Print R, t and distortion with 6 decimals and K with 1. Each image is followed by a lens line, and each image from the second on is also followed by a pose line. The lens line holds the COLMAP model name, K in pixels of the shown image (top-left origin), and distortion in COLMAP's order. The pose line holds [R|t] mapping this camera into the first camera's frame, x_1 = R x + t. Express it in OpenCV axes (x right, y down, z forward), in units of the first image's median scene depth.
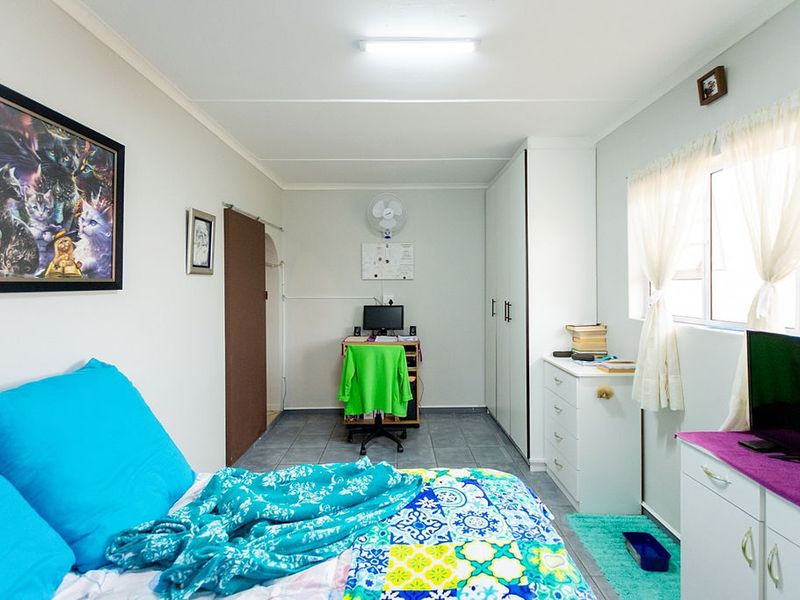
lens RADIAL K [[402.2, 0, 399.0], [0, 402.2, 285.6], [0, 0, 1]] dist [0.015023, -0.000274]
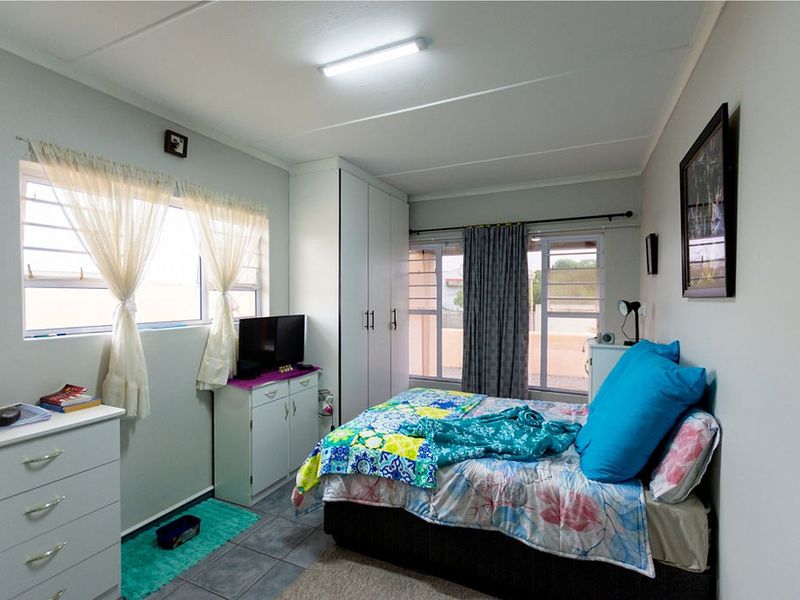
lens RADIAL K [[402.2, 0, 399.0], [0, 402.2, 285.6], [0, 0, 1]] dist [0.015023, -0.000274]
pose [[-0.904571, 0.011380, 0.426172, -0.522892], [-0.003414, 0.999418, -0.033934, 0.017817], [-0.426310, -0.032150, -0.904006, 2.177099]]
